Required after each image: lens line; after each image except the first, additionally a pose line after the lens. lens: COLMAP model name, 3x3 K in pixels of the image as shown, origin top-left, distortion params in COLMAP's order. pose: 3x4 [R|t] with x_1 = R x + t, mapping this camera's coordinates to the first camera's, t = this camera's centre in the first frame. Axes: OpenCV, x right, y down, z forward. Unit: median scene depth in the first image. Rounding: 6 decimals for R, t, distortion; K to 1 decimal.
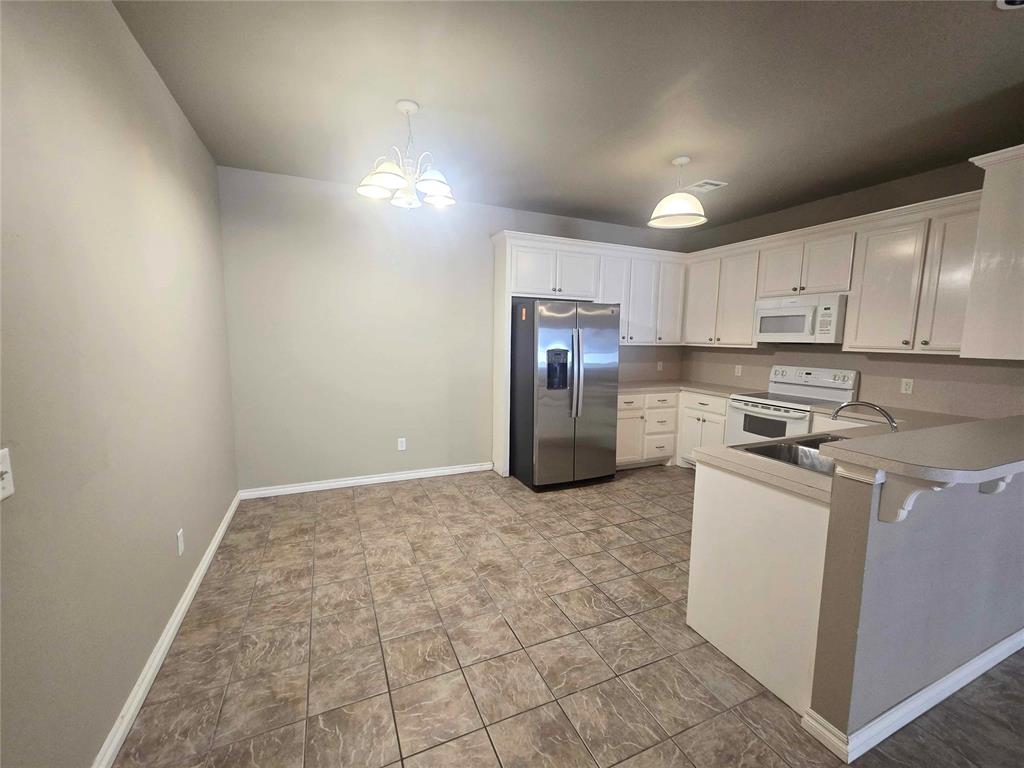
lens RADIAL K [[420.8, 0, 506.4], [0, 420.8, 385.0], [0, 0, 1]] dist [0.000829, 0.000236]
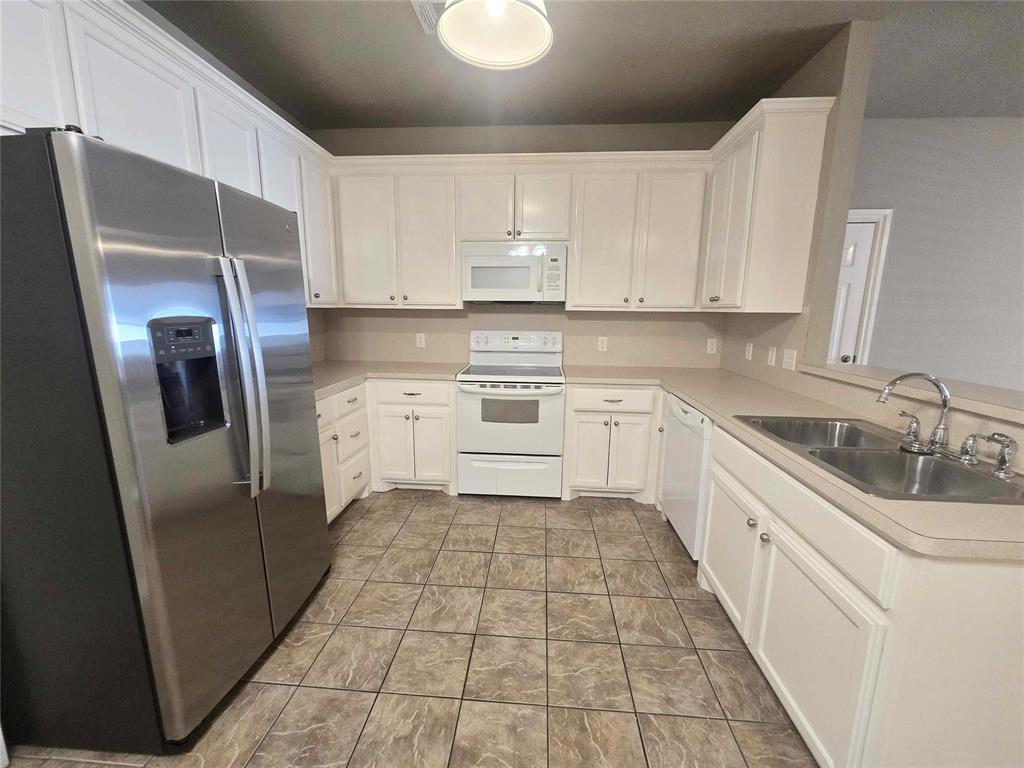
lens RADIAL K [[420.8, 0, 506.4], [0, 420.8, 385.0], [0, 0, 1]] dist [0.000829, 0.000236]
pose [[0.460206, -0.166641, 0.872033, -0.054261], [0.097967, 0.985760, 0.136673, -0.052464], [-0.882390, 0.022532, 0.469978, 0.620394]]
